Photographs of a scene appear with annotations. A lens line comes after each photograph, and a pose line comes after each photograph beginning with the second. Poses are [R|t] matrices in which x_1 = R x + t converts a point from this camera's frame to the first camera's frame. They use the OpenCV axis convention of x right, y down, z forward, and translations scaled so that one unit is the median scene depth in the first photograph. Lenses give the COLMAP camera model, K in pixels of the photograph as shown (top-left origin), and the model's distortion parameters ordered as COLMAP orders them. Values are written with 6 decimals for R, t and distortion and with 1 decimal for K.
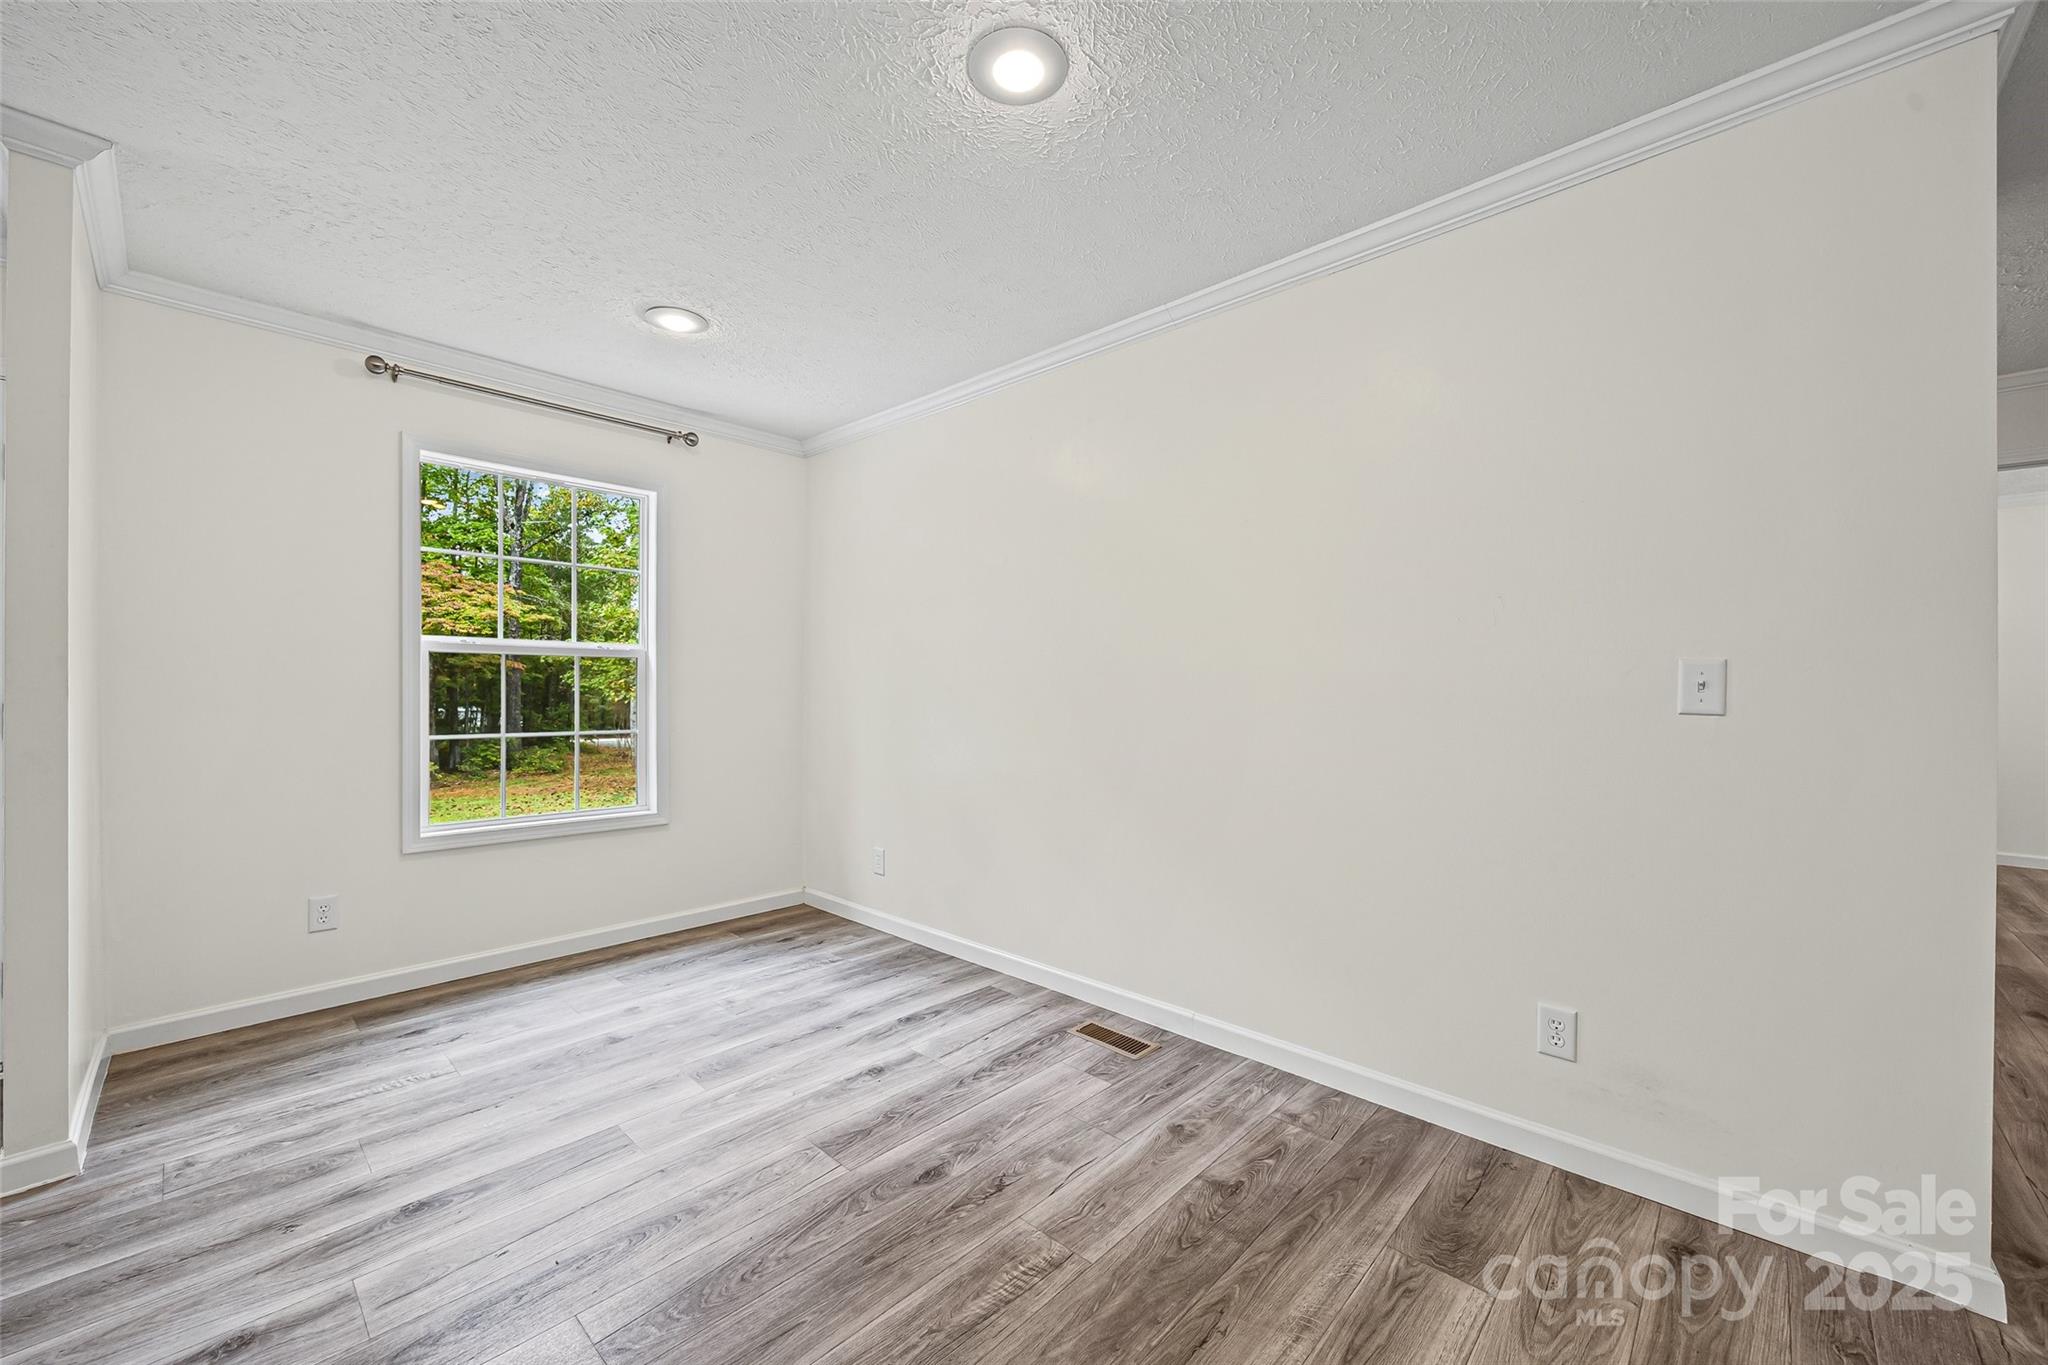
lens RADIAL K [[794.8, 0, 1021.9], [0, 794.8, 714.5], [0, 0, 1]] dist [-0.001302, -0.000299]
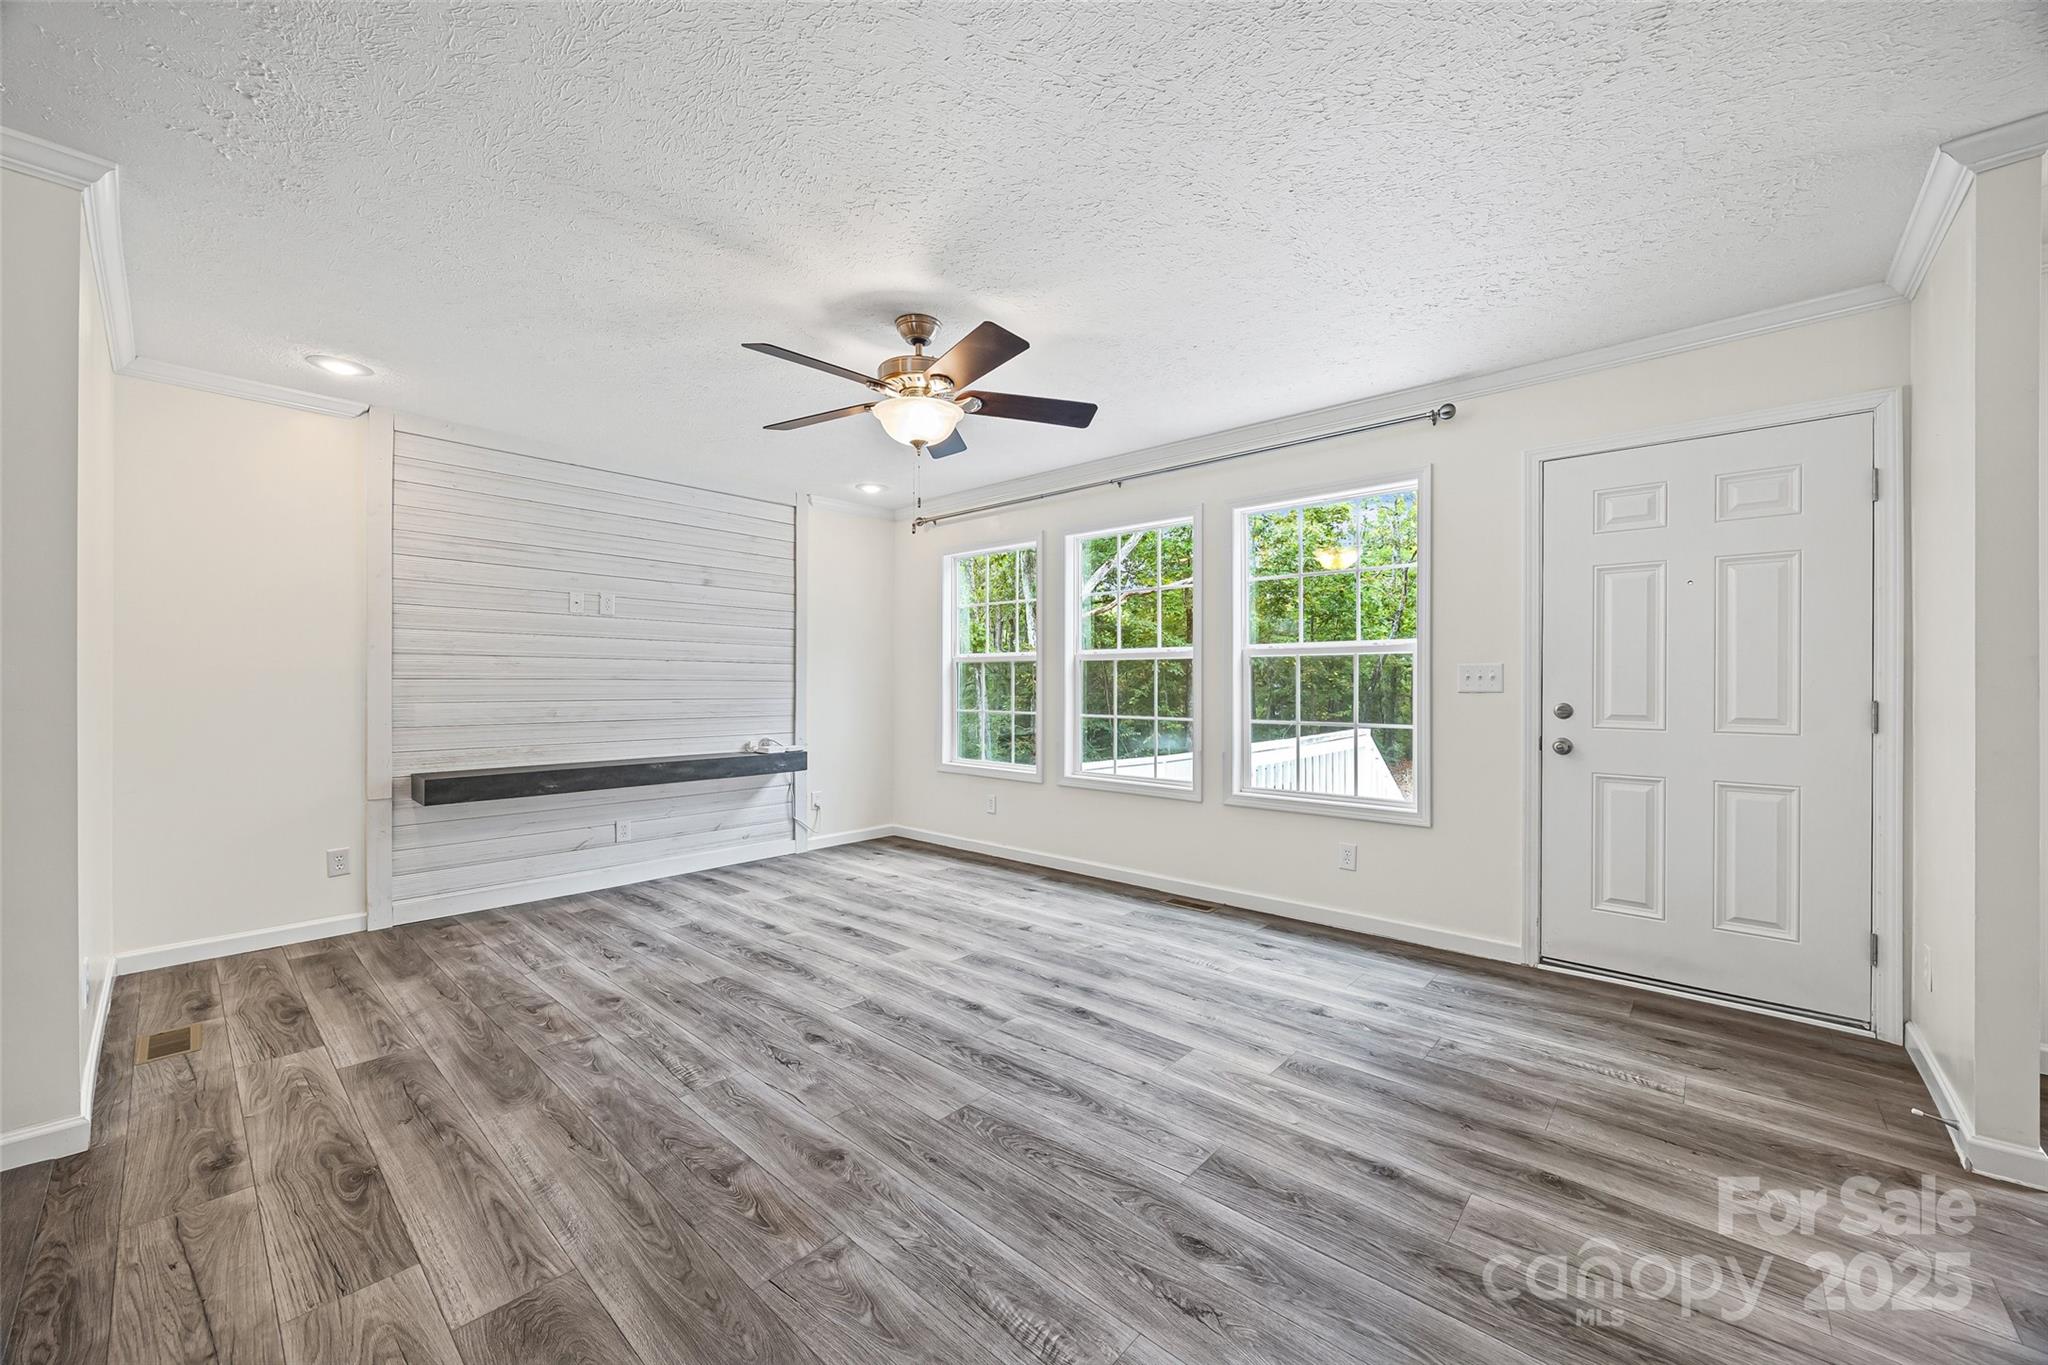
lens RADIAL K [[771.9, 0, 1017.3], [0, 771.9, 683.2], [0, 0, 1]] dist [0.000495, -0.000004]
pose [[0.016249, -0.004757, -0.999857, 0.839005], [-0.031445, 0.999492, -0.005266, -0.023583], [0.999373, 0.031526, 0.016091, 0.898974]]
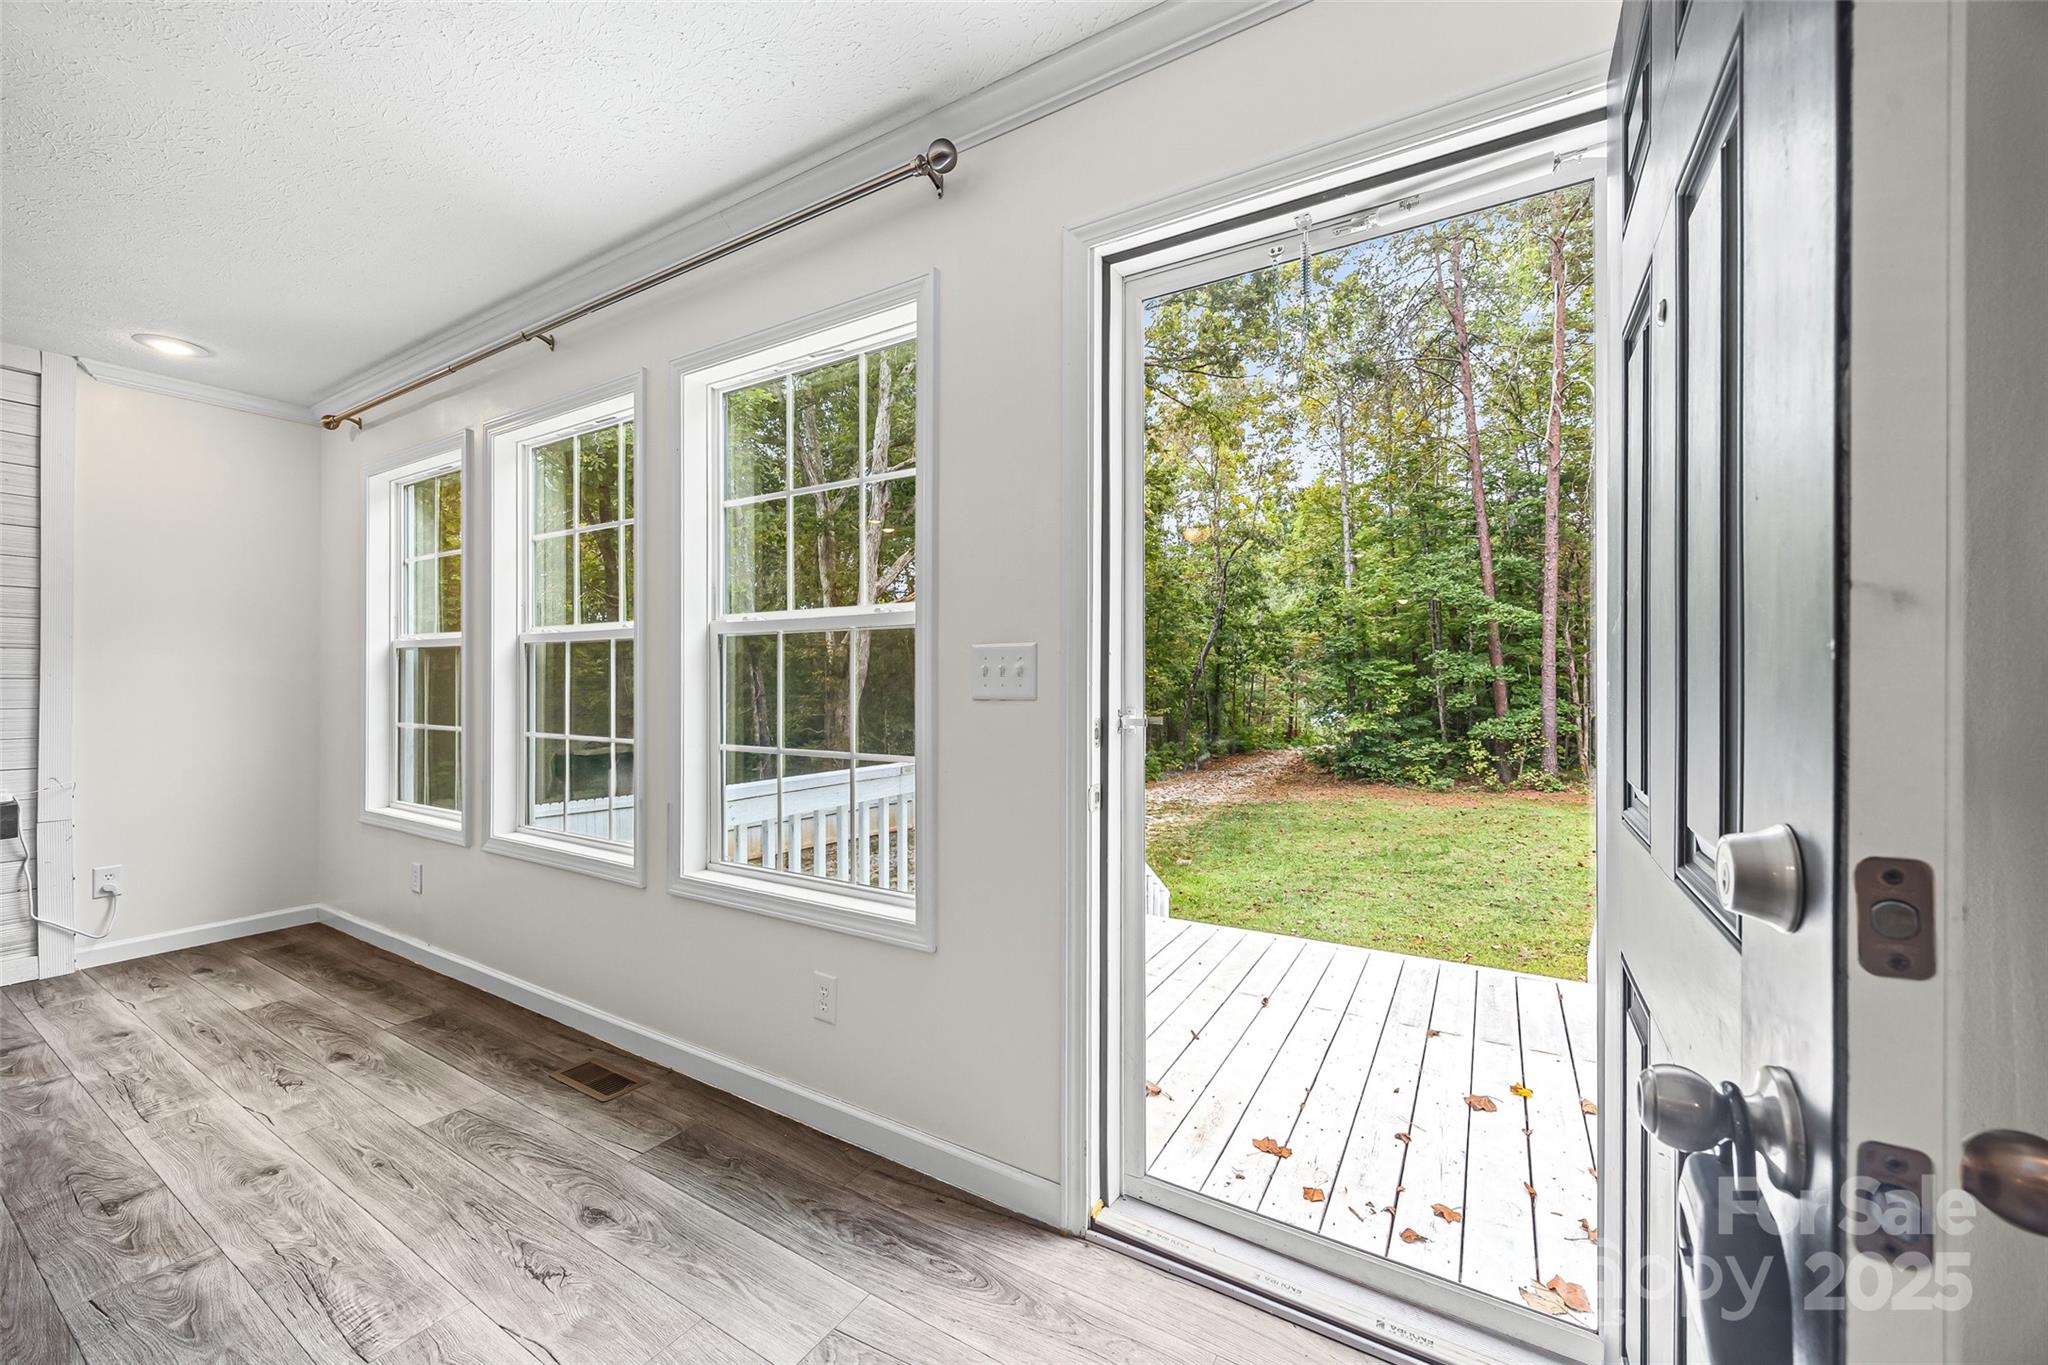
lens RADIAL K [[790.5, 0, 1021.0], [0, 790.5, 678.3], [0, 0, 1]] dist [-0.002441, 0.000344]
pose [[0.201266, -0.007738, -0.979506, 0.286243], [-0.029419, 0.999470, -0.013941, -0.046643], [0.979095, 0.031622, 0.200932, 1.519508]]
